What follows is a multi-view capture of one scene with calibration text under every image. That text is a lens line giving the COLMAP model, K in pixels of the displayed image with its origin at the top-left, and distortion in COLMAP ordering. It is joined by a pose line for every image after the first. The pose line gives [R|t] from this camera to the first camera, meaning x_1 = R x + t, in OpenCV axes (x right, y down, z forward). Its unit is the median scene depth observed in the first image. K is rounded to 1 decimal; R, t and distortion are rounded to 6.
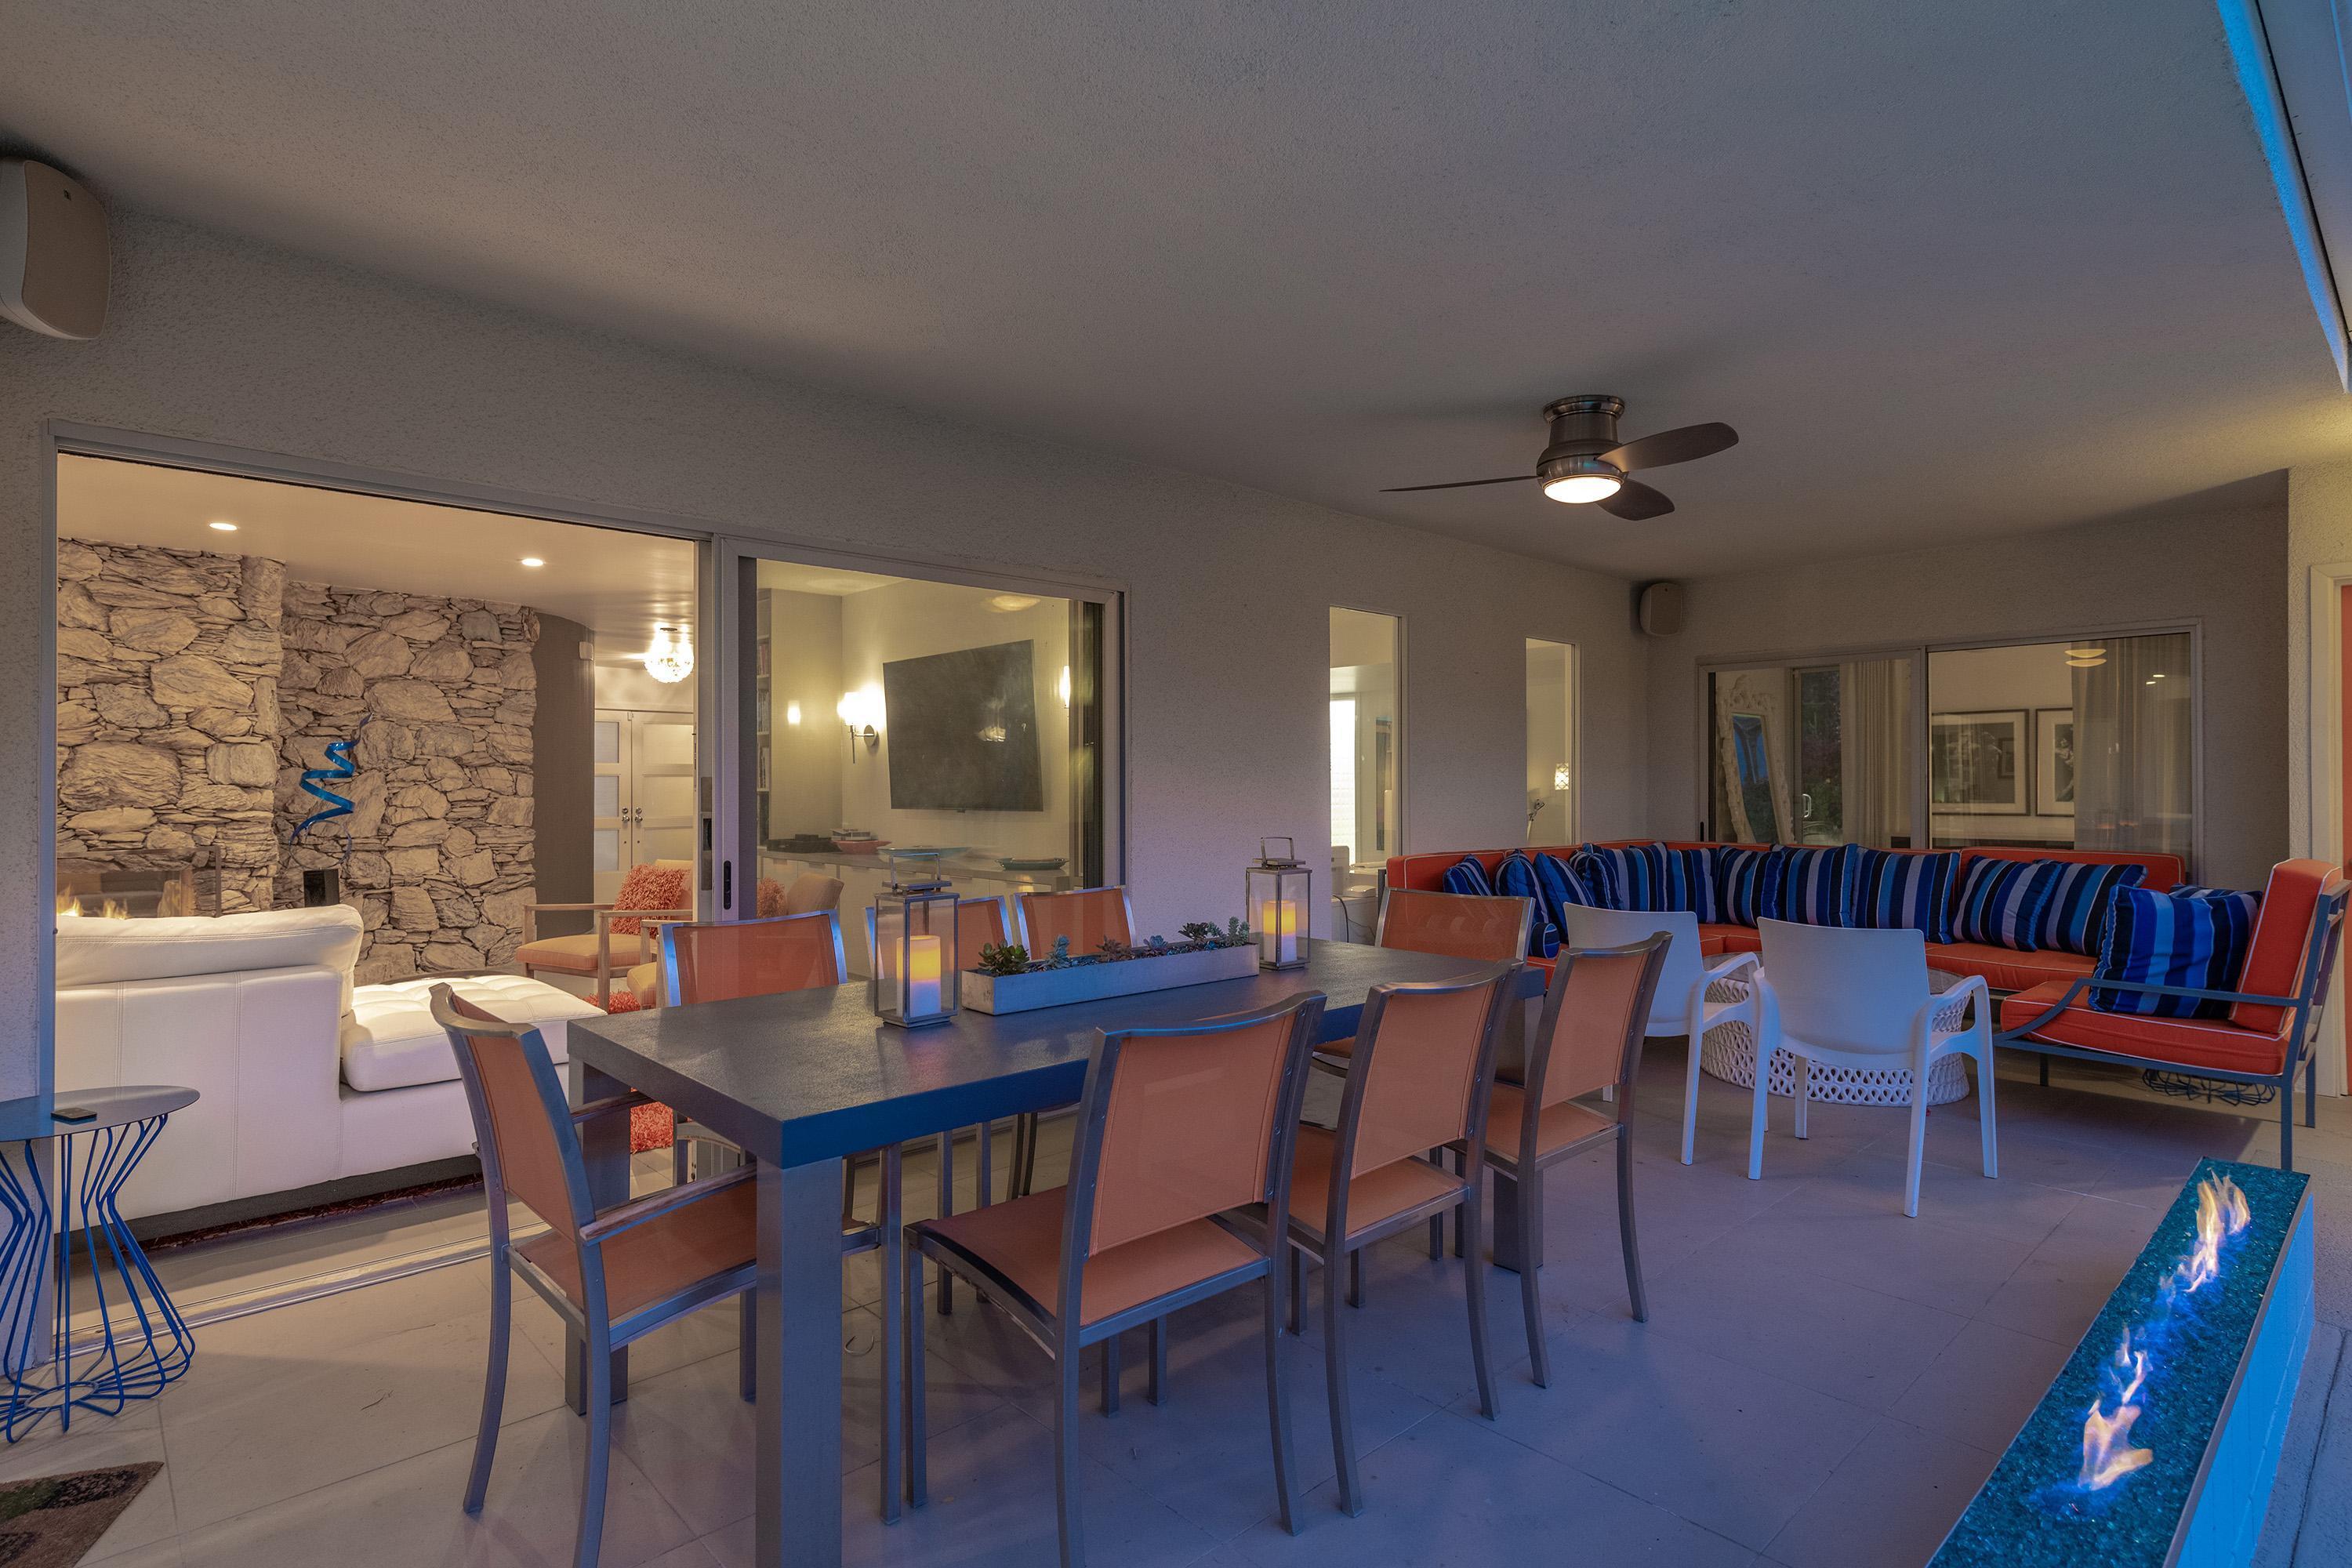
lens RADIAL K [[1205.3, 0, 1176.0], [0, 1205.3, 784.0], [0, 0, 1]] dist [0.000827, 0.000203]
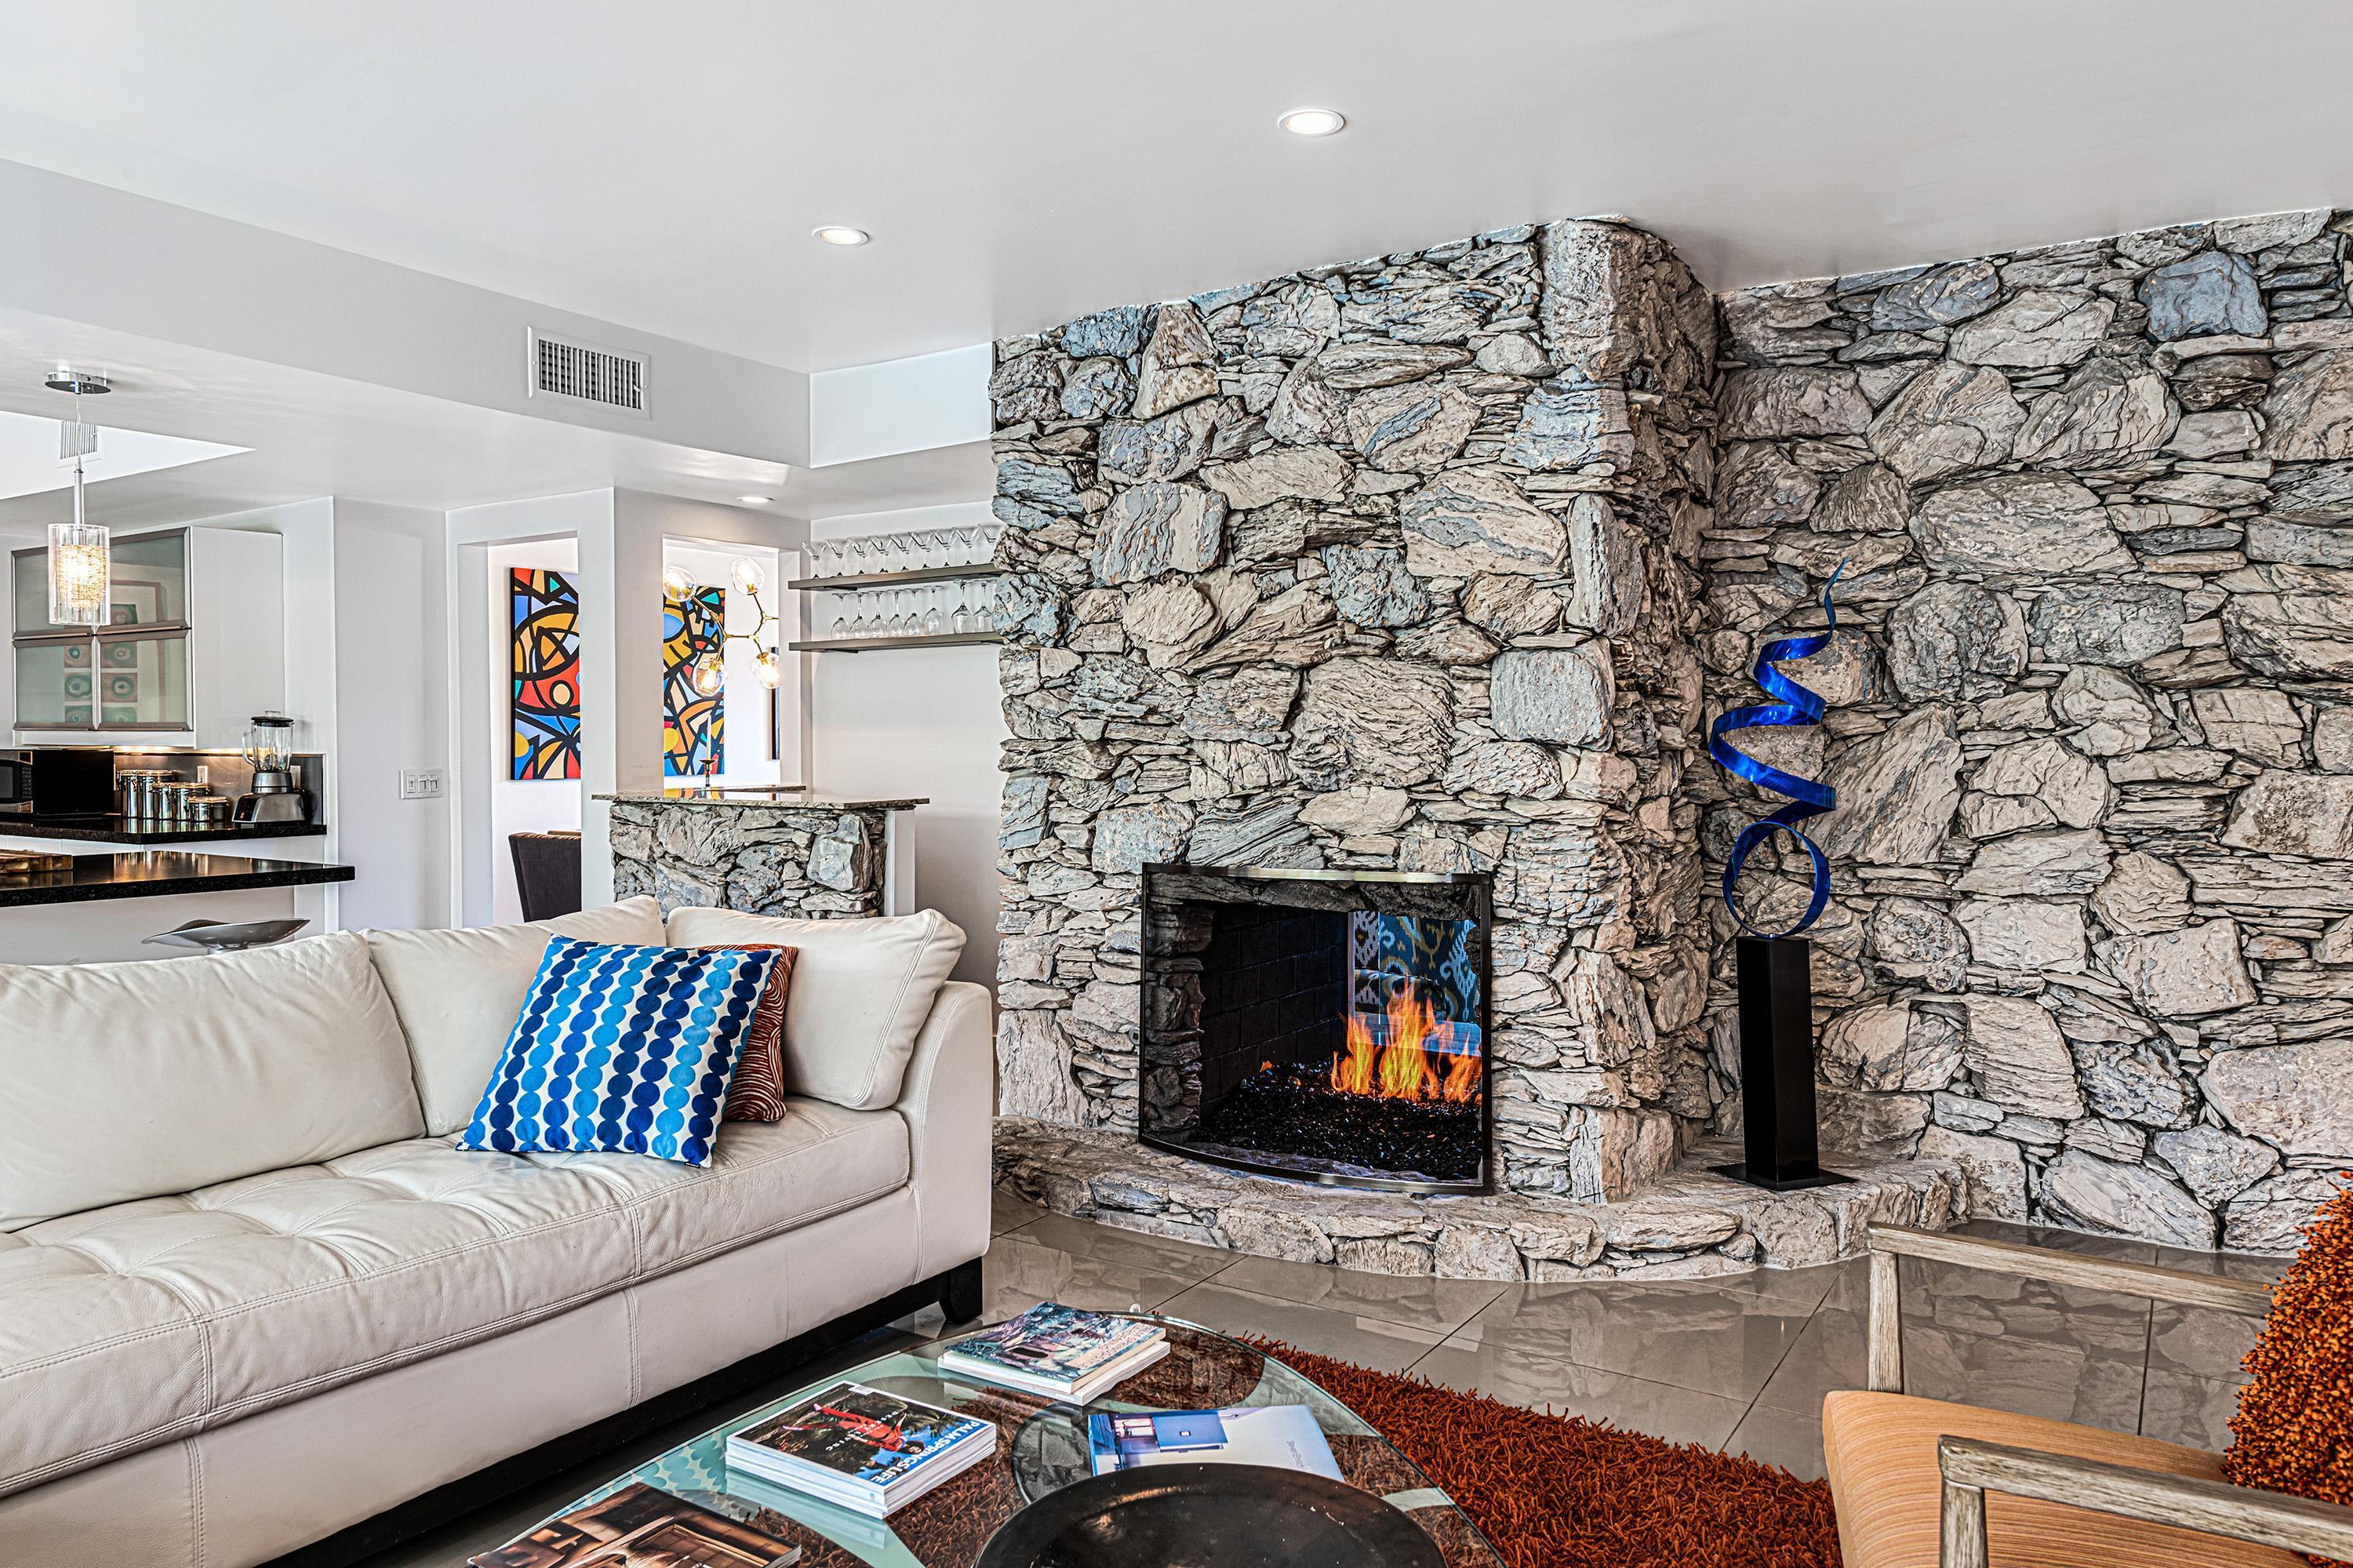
lens RADIAL K [[1591.6, 0, 1175.6], [0, 1591.6, 747.7], [0, 0, 1]] dist [0.008623, 0.000517]
pose [[0.245509, 0.007751, -0.969363, -0.198588], [0.004723, 0.999947, 0.009192, -0.002753], [0.969383, -0.006835, 0.245459, 0.612989]]
